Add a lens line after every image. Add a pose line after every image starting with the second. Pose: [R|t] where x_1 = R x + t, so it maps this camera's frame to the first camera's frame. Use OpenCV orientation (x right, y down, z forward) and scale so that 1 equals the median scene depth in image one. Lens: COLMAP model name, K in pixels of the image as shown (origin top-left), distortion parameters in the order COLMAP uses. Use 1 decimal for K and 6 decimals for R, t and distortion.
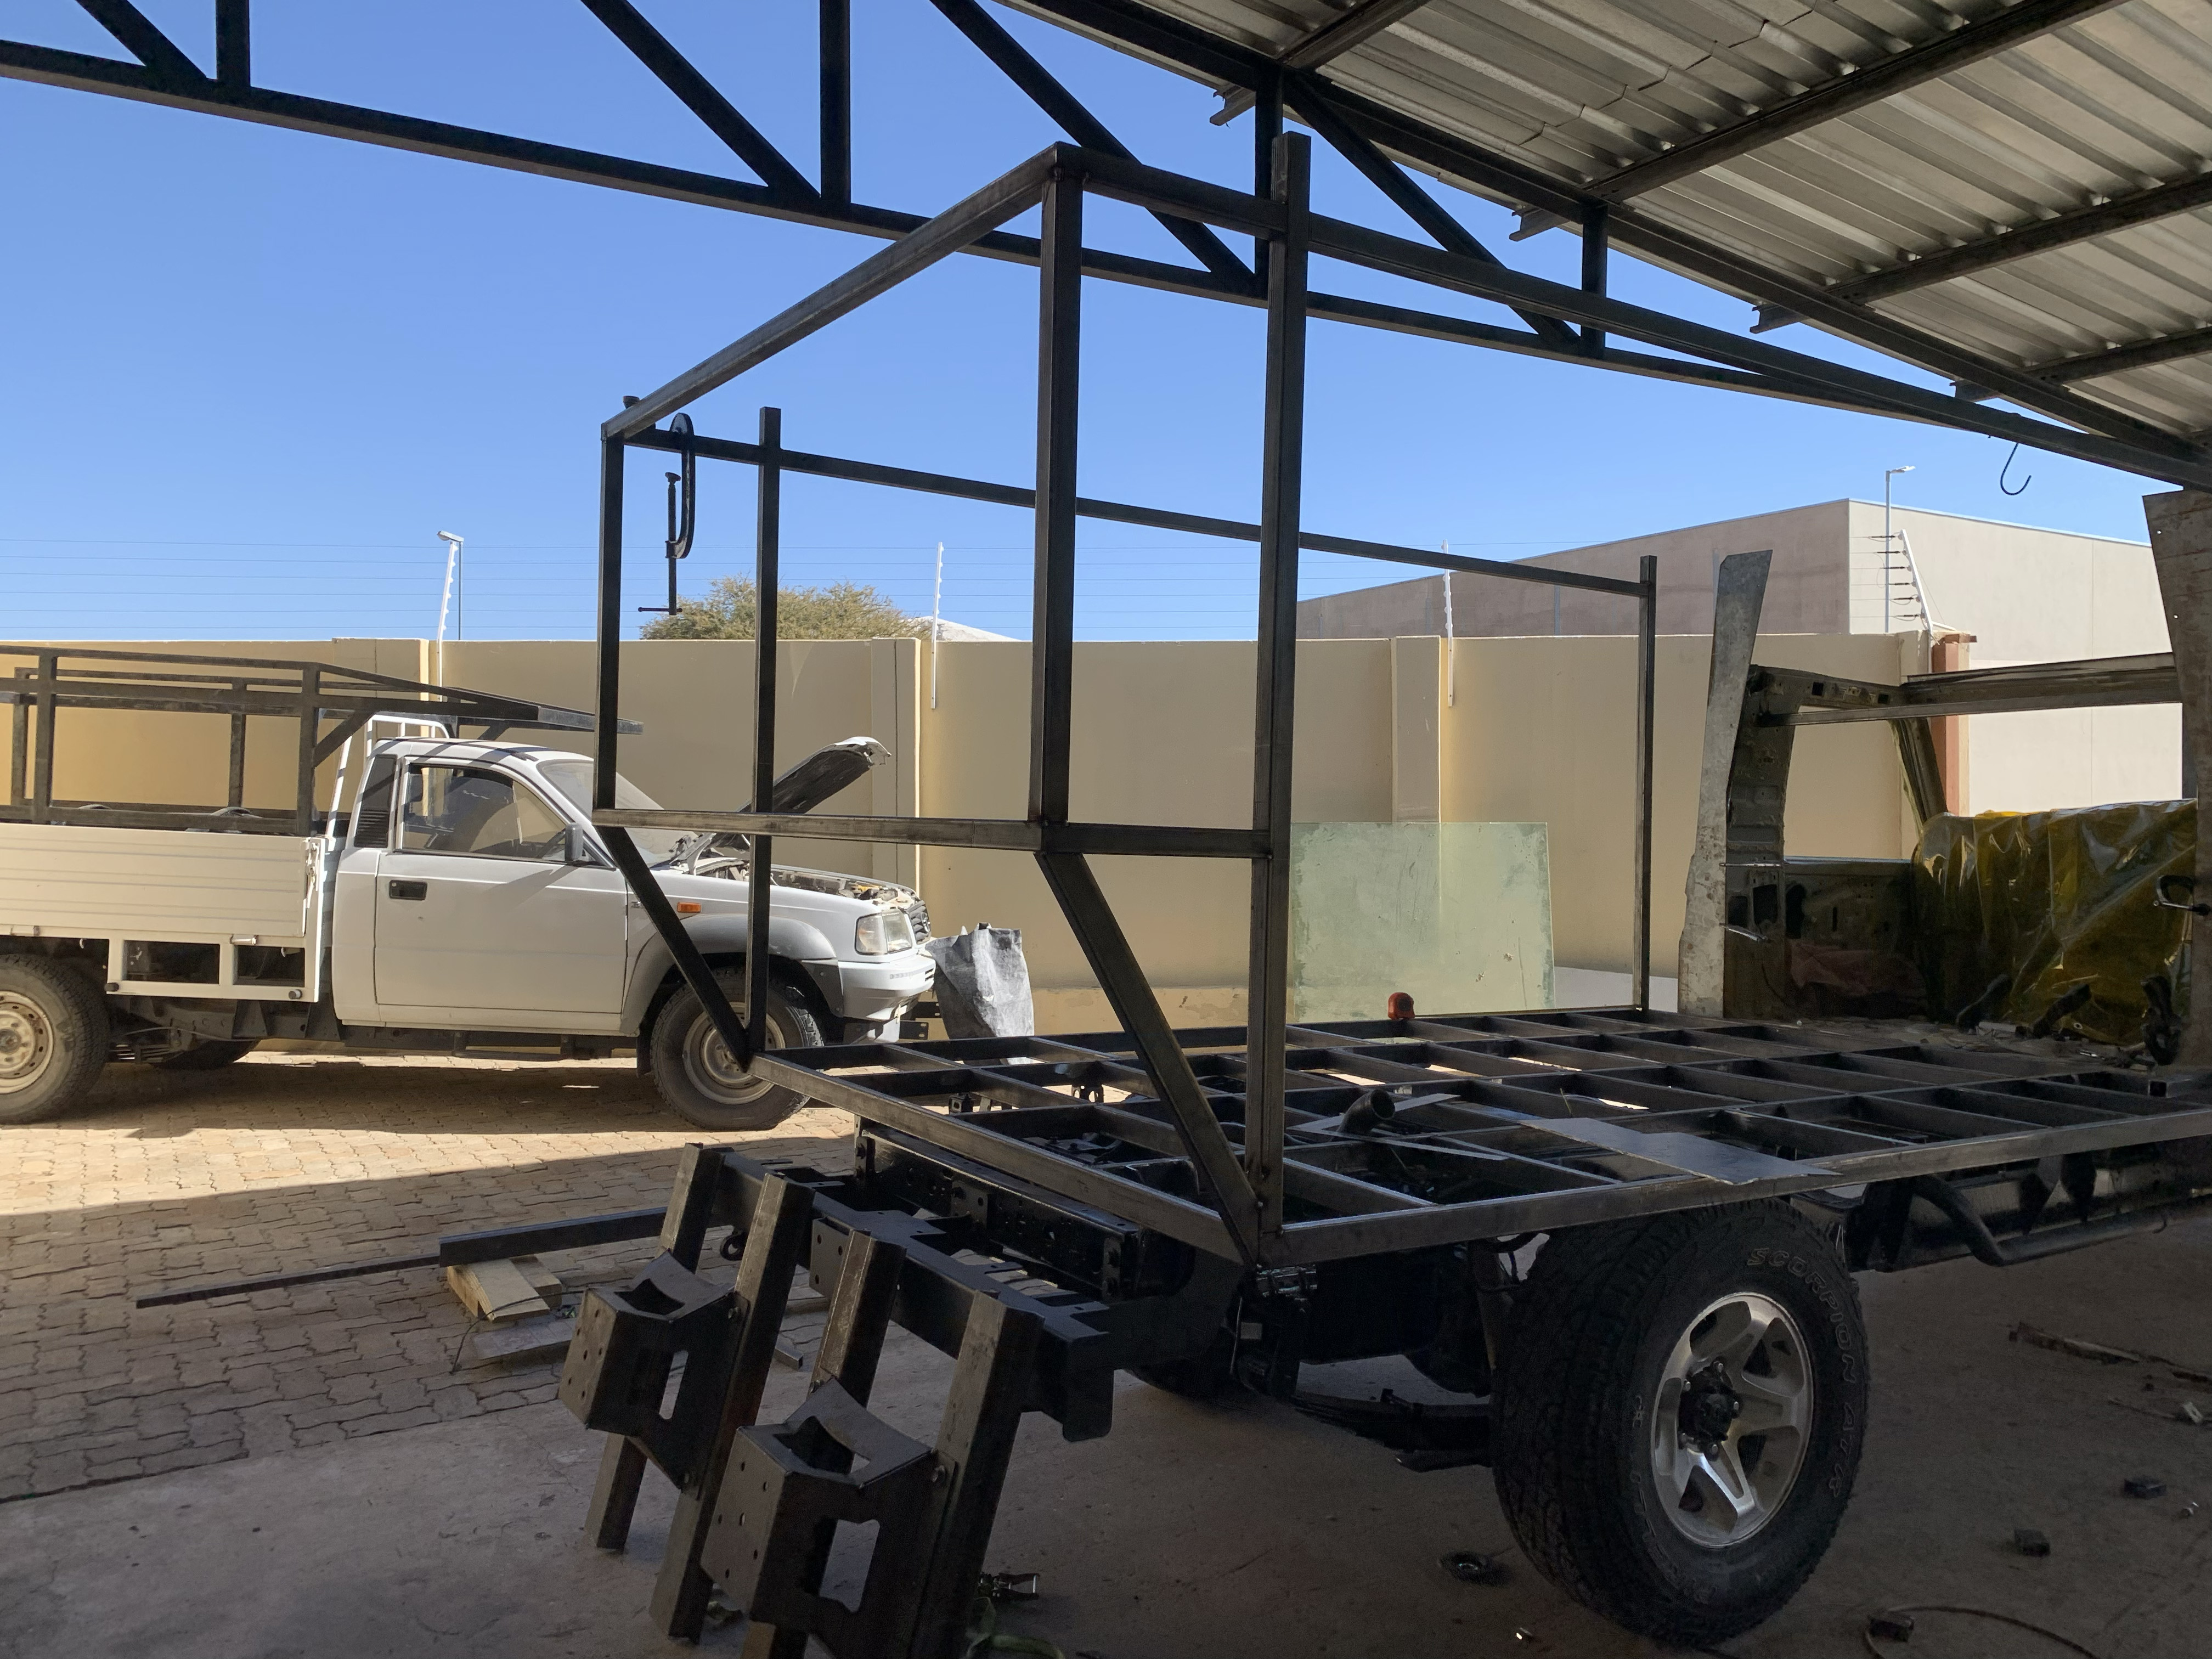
lens RADIAL K [[1672.1, 0, 1106.0], [0, 1672.1, 829.5], [0, 0, 1]] dist [-0.003135, 0.001607]
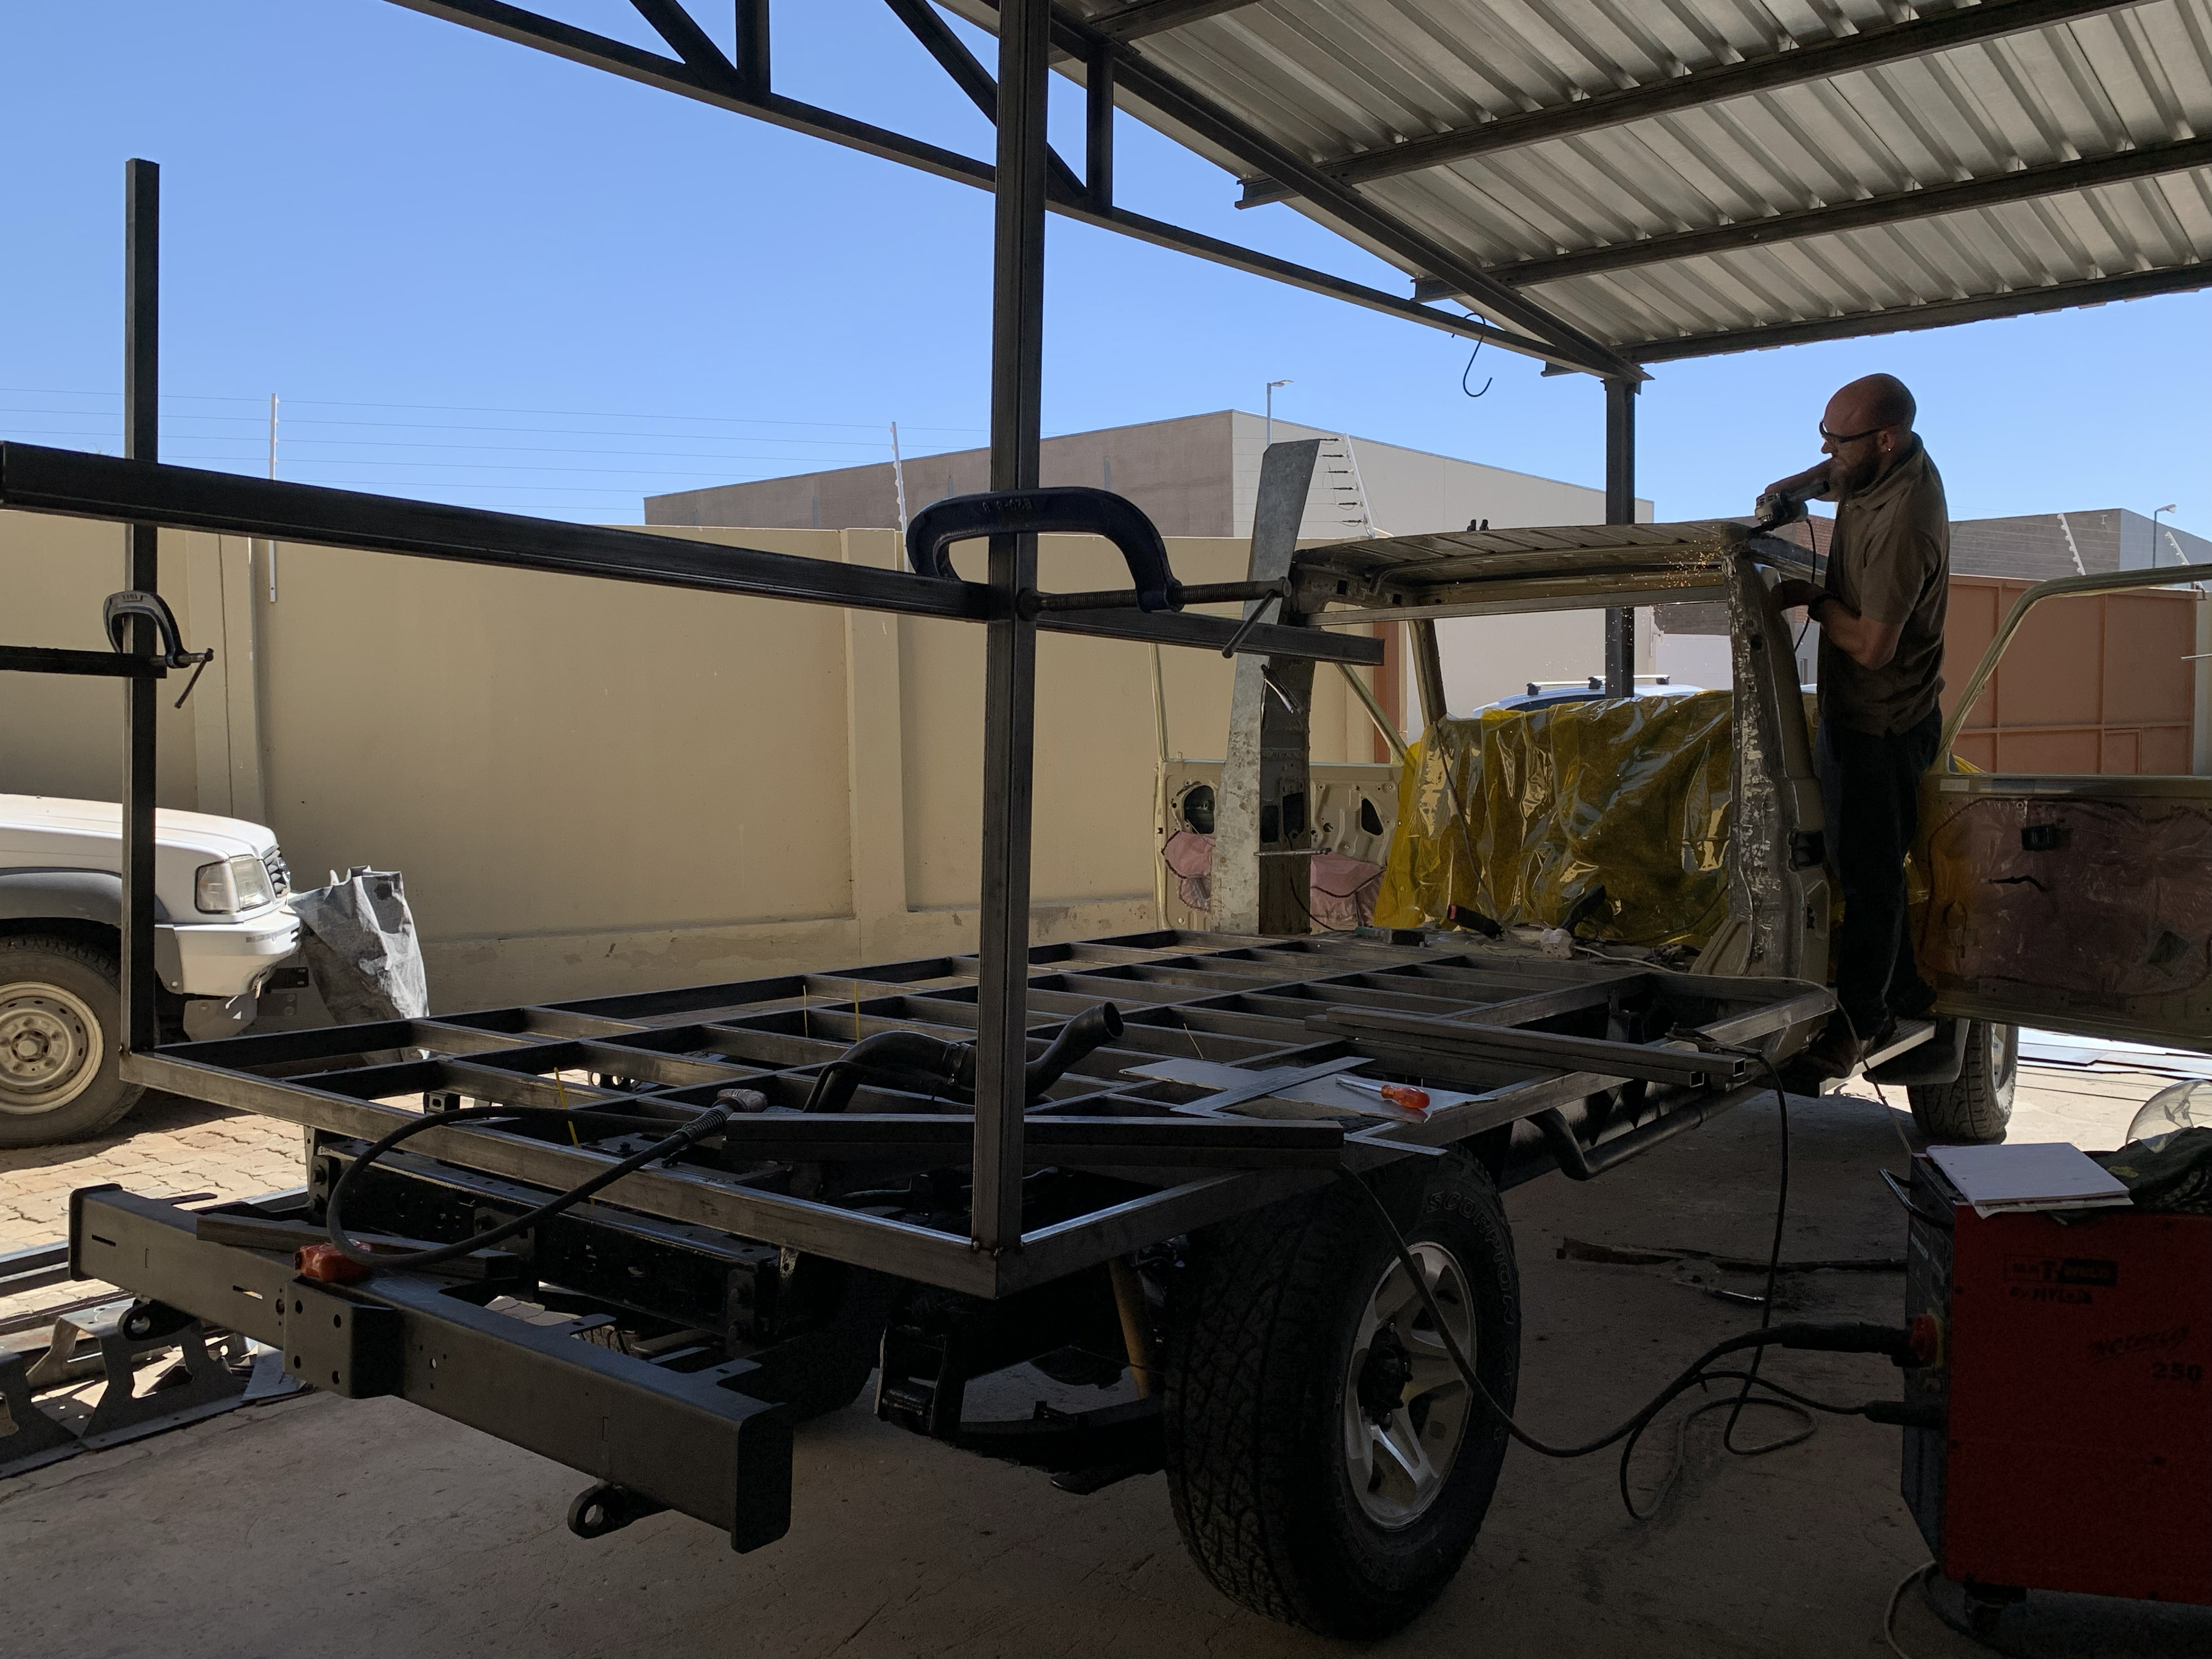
lens RADIAL K [[1819.4, 0, 1106.0], [0, 1819.4, 829.5], [0, 0, 1]] dist [0.008384, -0.143345]
pose [[0.944782, -0.034342, 0.325895, -0.078228], [0.020085, 0.998692, 0.047013, 0.005770], [-0.327083, -0.037871, 0.944236, 0.127691]]
